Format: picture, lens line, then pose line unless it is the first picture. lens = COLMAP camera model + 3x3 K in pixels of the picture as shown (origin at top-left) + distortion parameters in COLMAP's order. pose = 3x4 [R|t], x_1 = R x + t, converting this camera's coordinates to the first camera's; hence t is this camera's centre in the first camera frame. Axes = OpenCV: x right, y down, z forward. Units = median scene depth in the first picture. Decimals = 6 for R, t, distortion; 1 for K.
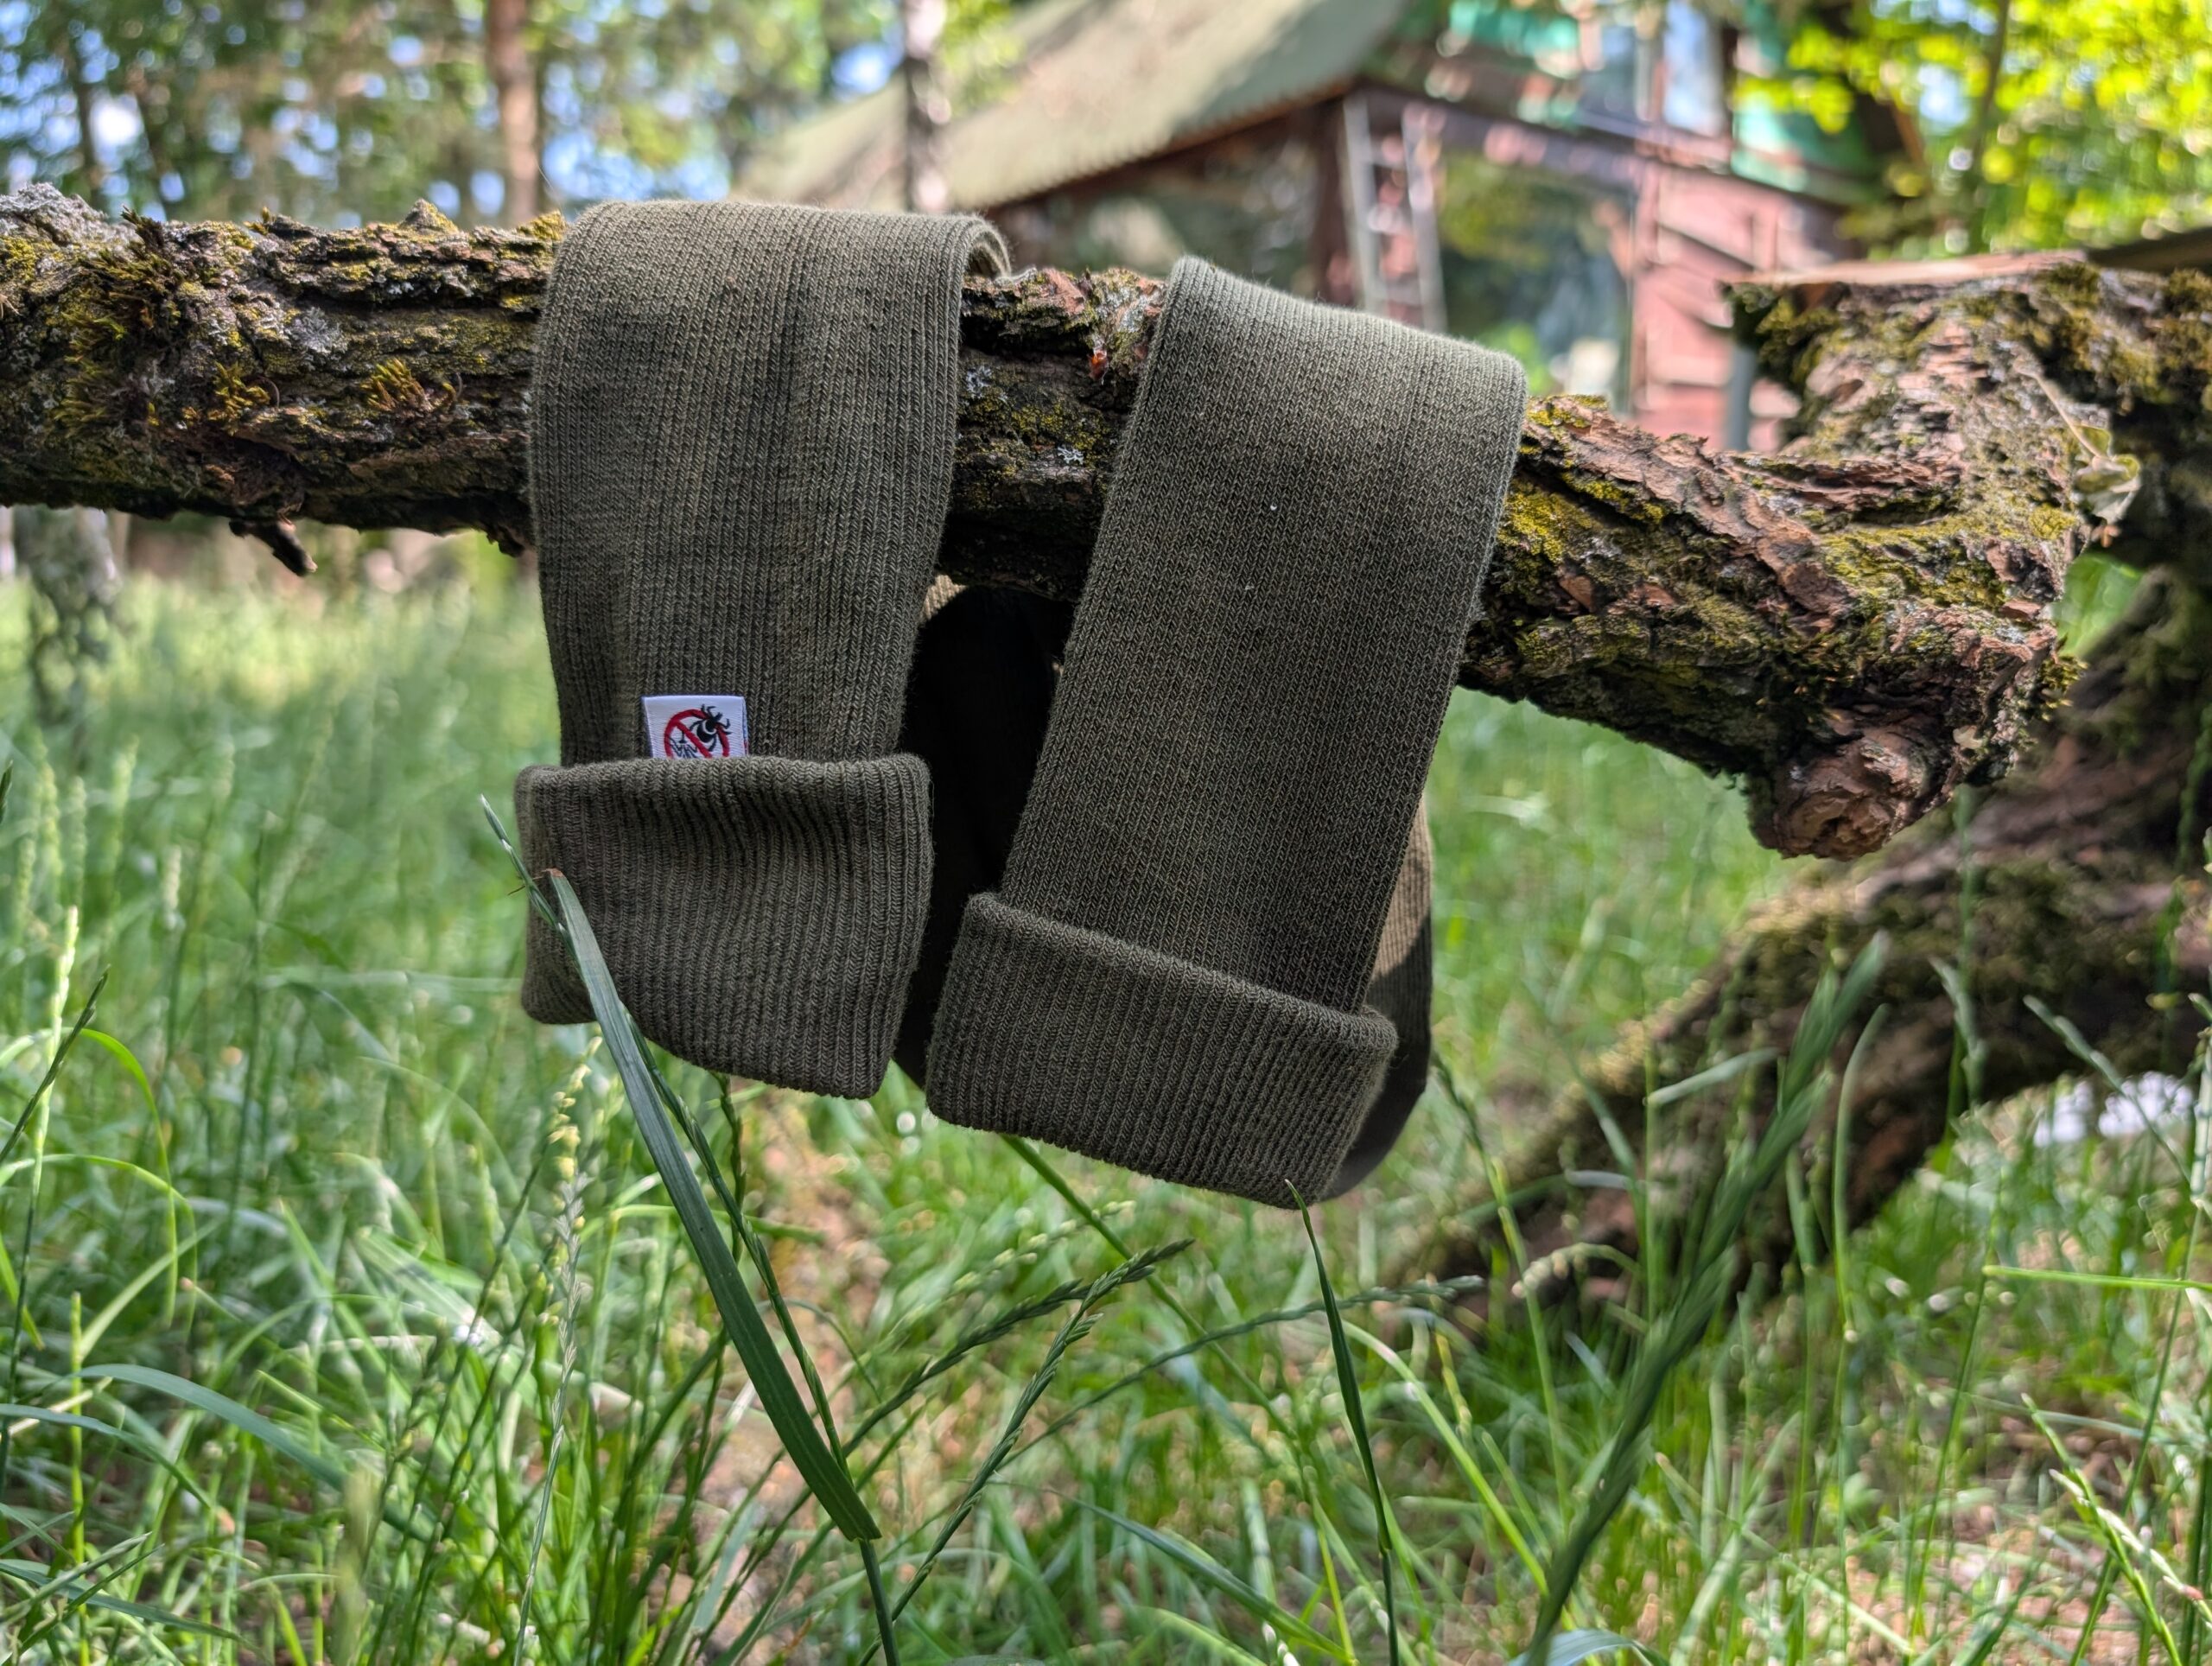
lens RADIAL K [[1582.4, 0, 1106.0], [0, 1582.4, 833.0], [0, 0, 1]] dist [-0.001242, -0.005971]
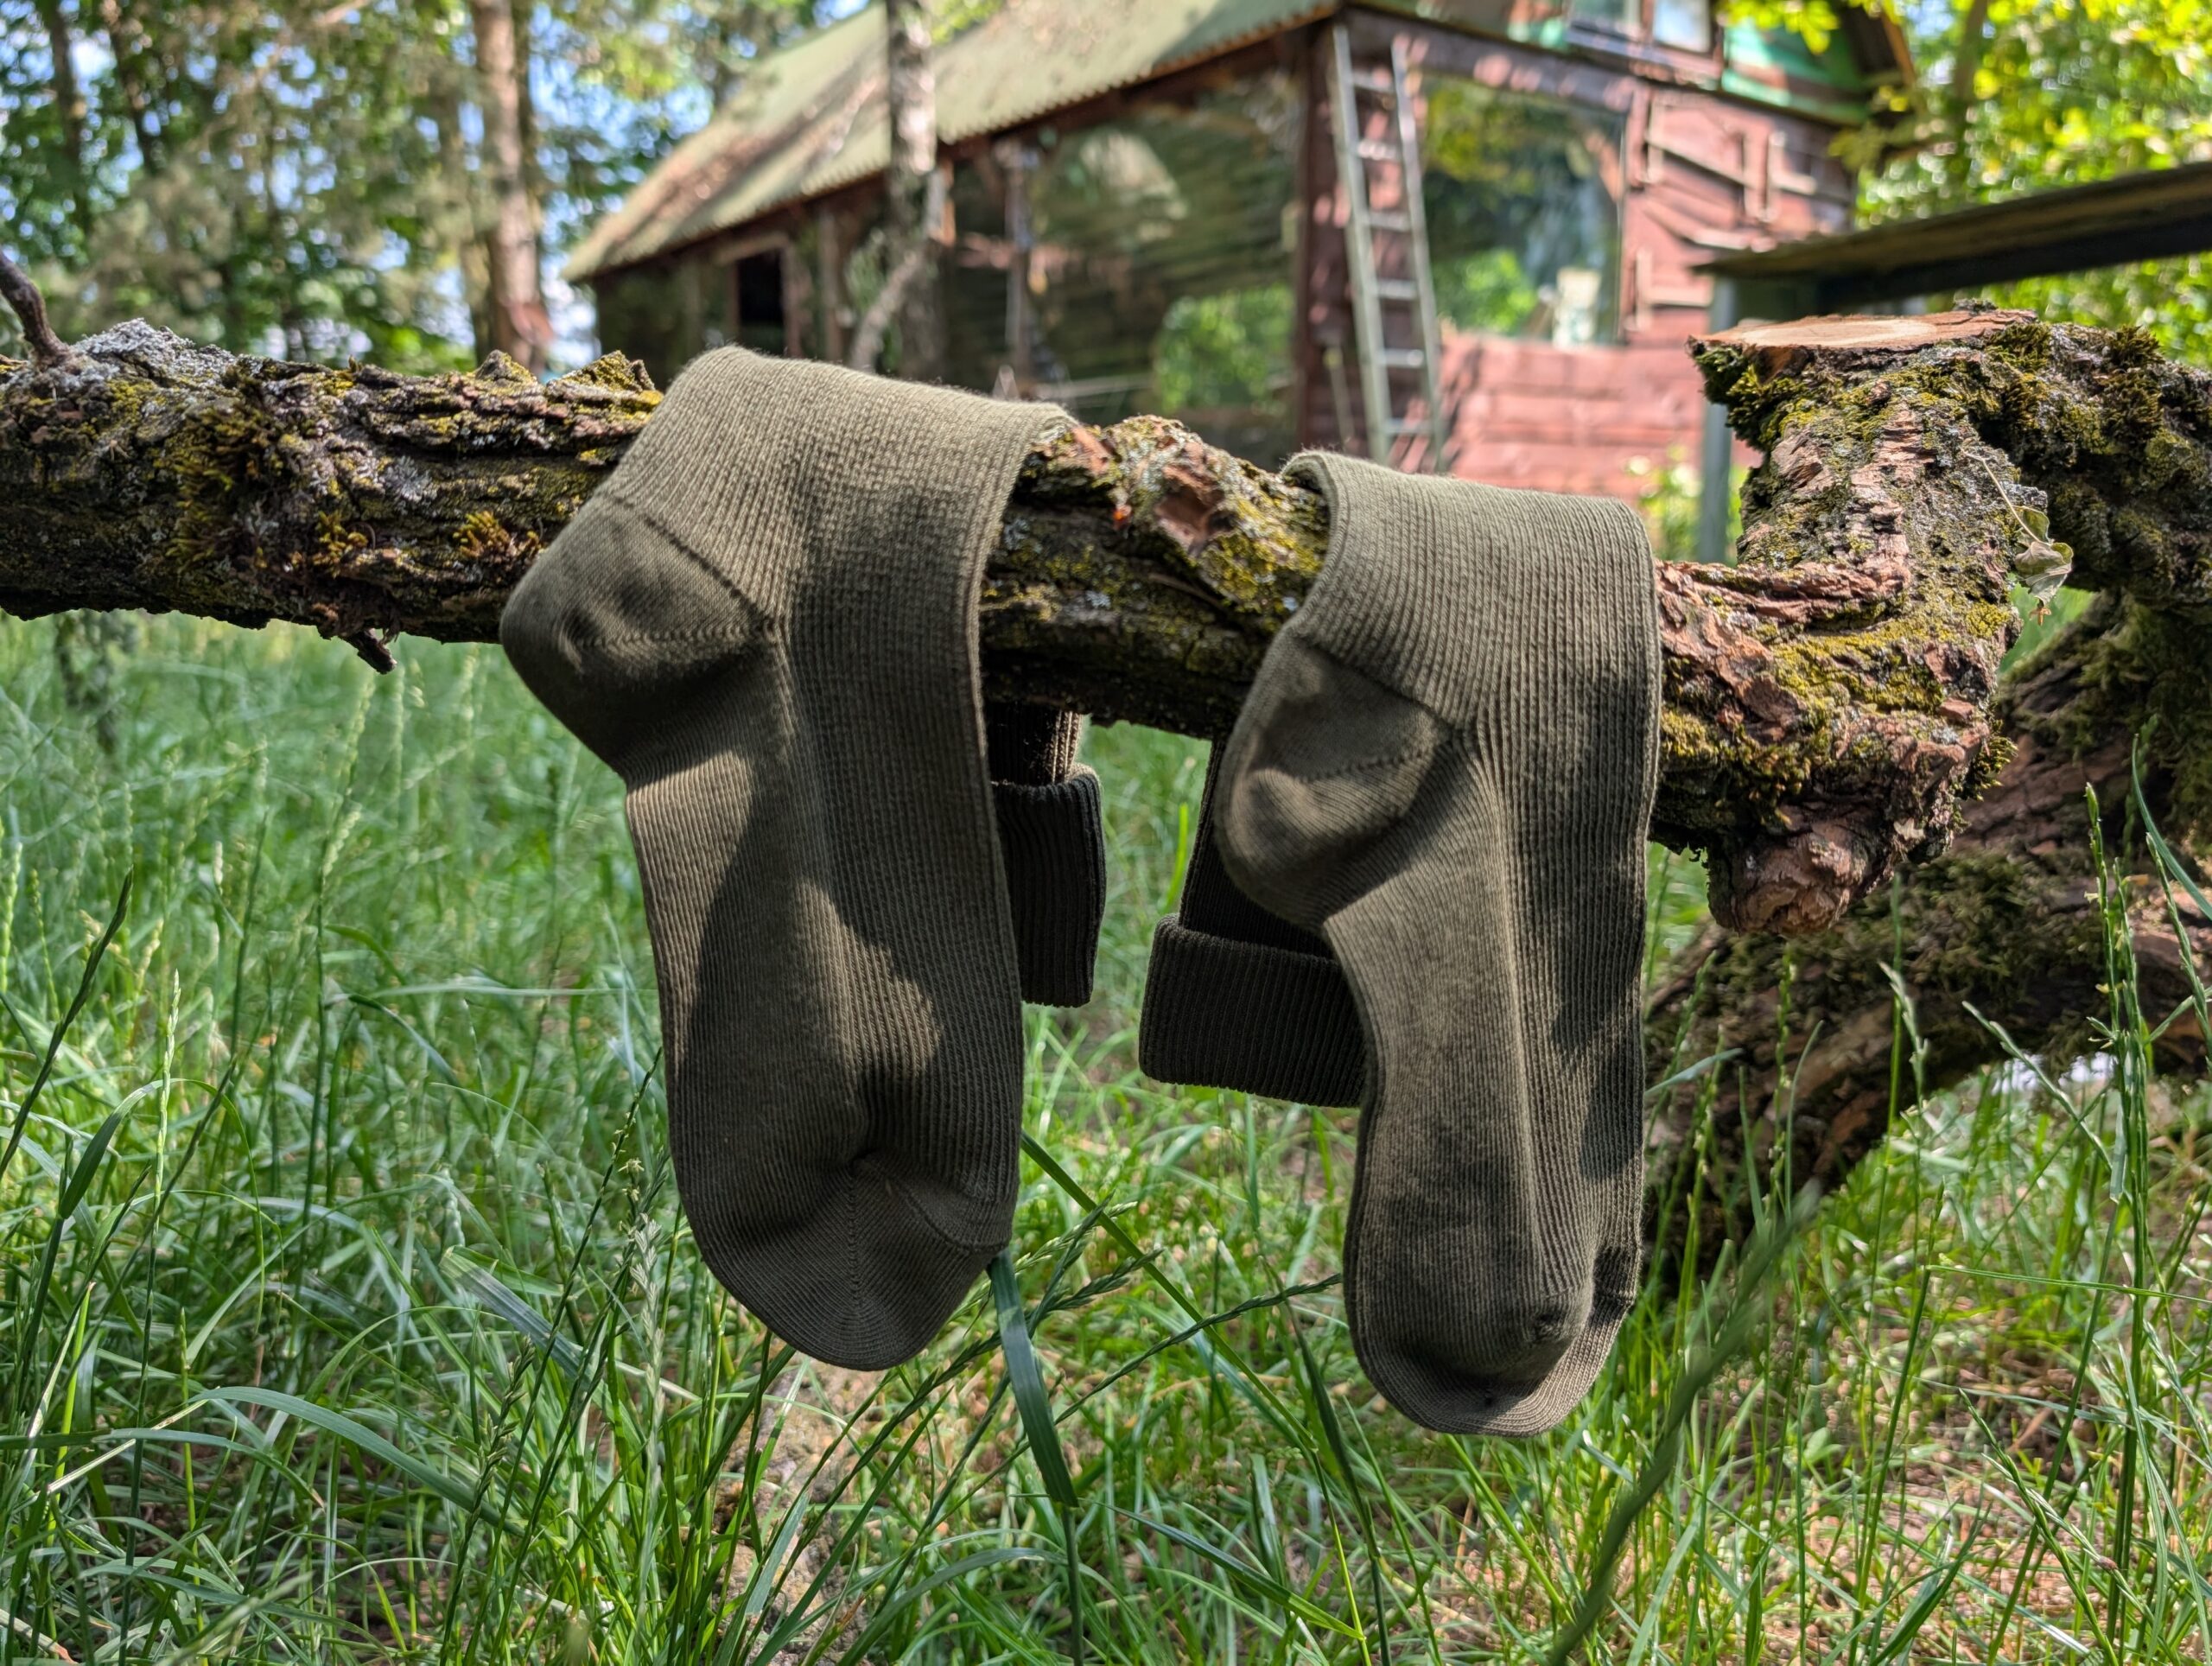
lens RADIAL K [[1553.6, 0, 1106.0], [0, 1553.6, 833.0], [0, 0, 1]] dist [0.000321, 0.004532]
pose [[0.999892, -0.014612, 0.001581, -0.019100], [0.014531, 0.998976, 0.042839, -0.109164], [-0.002205, -0.042812, 0.999081, -0.089642]]
